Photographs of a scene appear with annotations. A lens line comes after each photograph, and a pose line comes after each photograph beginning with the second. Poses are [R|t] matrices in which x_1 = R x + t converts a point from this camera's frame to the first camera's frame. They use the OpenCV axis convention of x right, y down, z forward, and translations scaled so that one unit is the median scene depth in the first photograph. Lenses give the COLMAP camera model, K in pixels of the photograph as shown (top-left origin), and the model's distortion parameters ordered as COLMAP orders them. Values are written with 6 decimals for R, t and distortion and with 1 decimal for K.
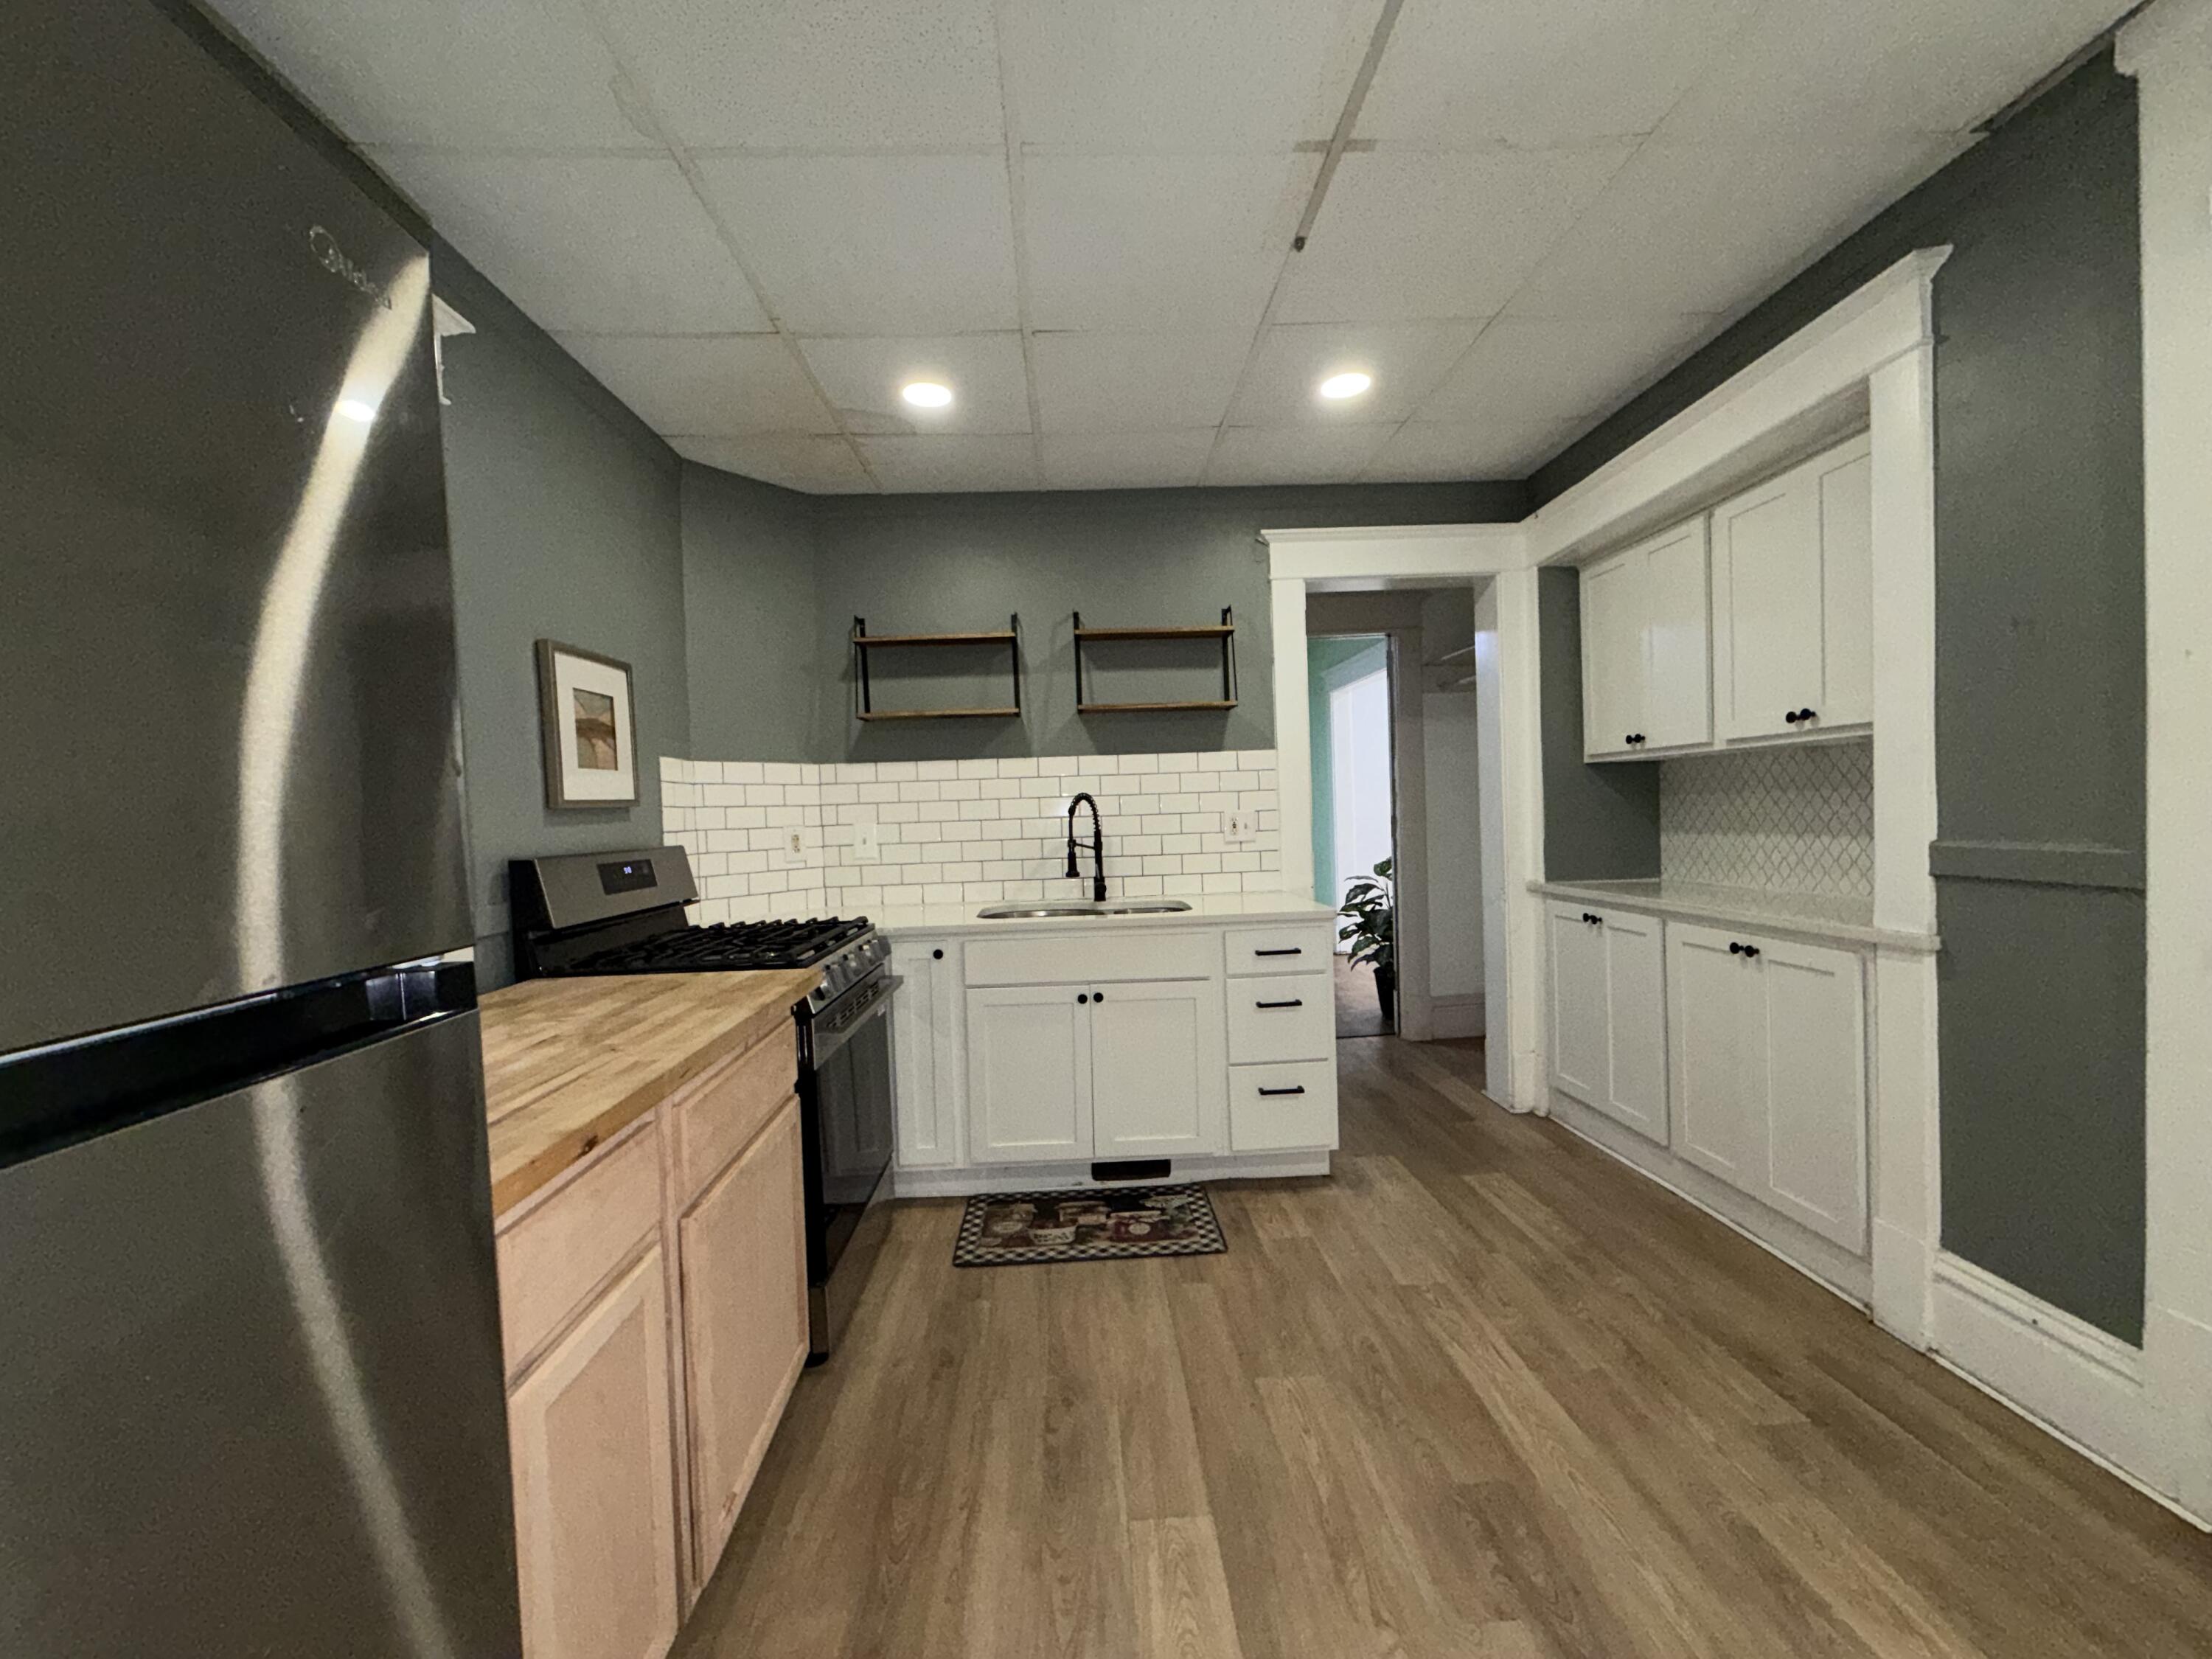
lens RADIAL K [[879.6, 0, 1099.3], [0, 879.6, 832.4], [0, 0, 1]] dist [0.000940, 0.000014]
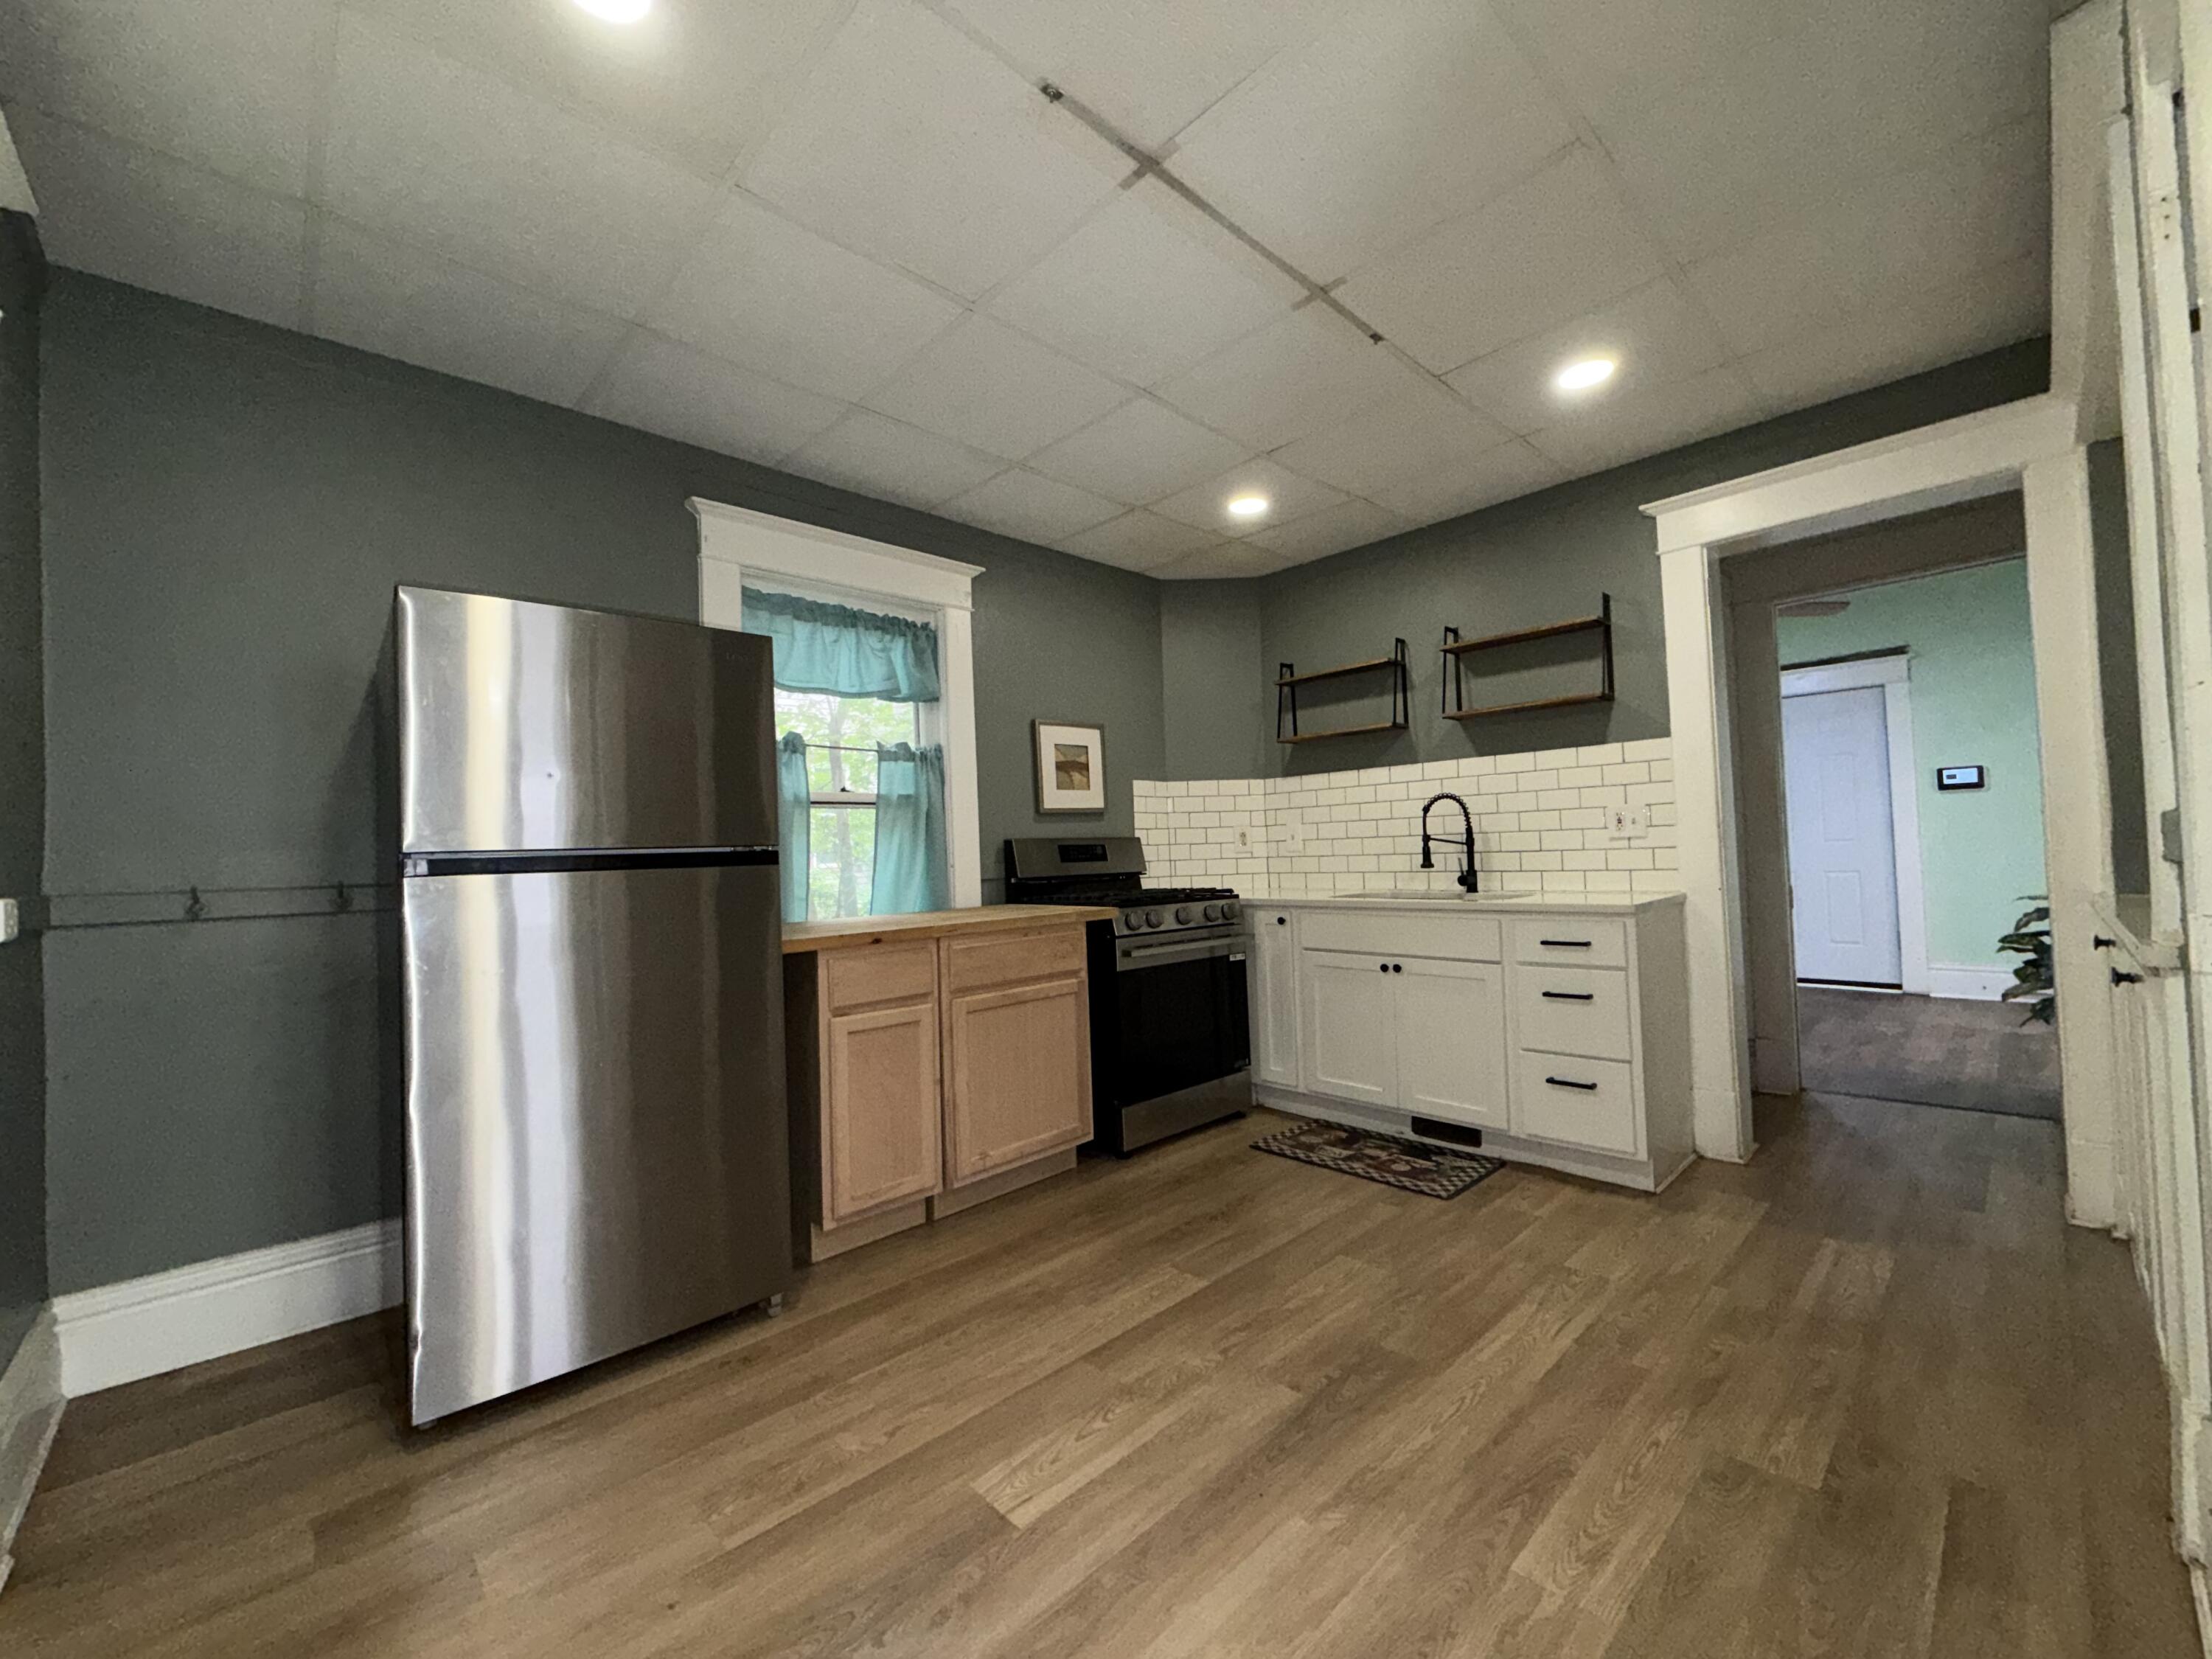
lens RADIAL K [[879.6, 0, 1098.0], [0, 879.6, 832.4], [0, 0, 1]] dist [0.000940, 0.000014]
pose [[0.659881, -0.006286, -0.751344, 0.592217], [-0.006886, 0.999872, -0.014413, 0.027049], [0.751338, 0.014685, 0.659754, -0.061845]]
